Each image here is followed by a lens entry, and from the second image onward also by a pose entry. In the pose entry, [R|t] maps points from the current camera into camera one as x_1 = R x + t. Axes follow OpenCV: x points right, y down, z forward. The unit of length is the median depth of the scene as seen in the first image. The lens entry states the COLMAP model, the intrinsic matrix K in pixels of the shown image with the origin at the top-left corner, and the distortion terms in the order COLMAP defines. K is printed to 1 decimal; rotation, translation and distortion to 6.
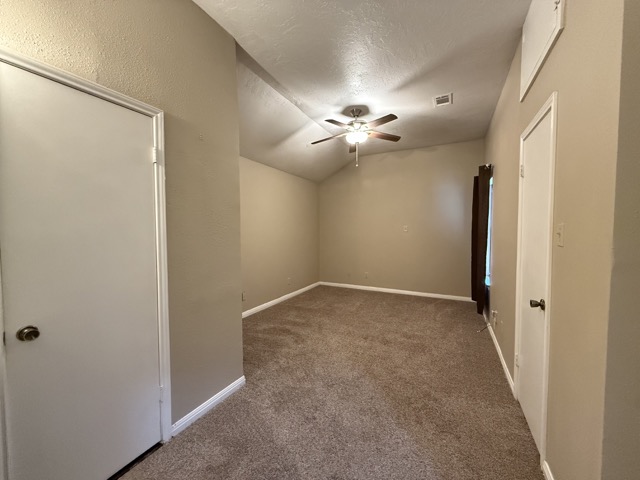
lens RADIAL K [[255.2, 0, 320.0], [0, 255.2, 240.0], [0, 0, 1]] dist [0.000178, 0.000387]
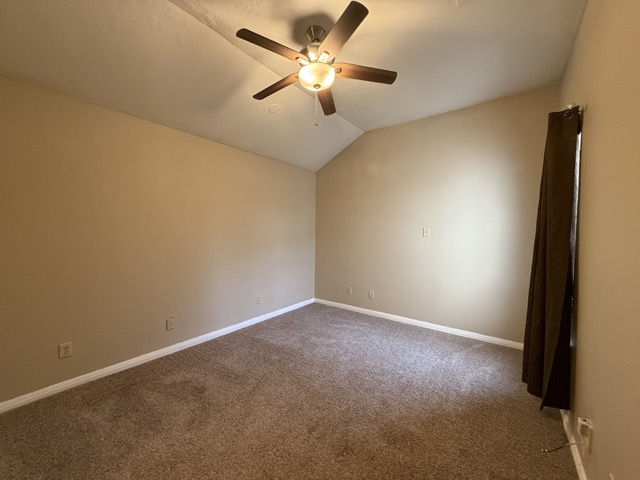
lens RADIAL K [[255.2, 0, 320.0], [0, 255.2, 240.0], [0, 0, 1]] dist [0.000178, 0.000387]
pose [[0.985066, 0.018885, -0.171139, 0.275697], [-0.020960, 0.999727, -0.010329, -0.017954], [0.170897, 0.013762, 0.985193, 0.445580]]
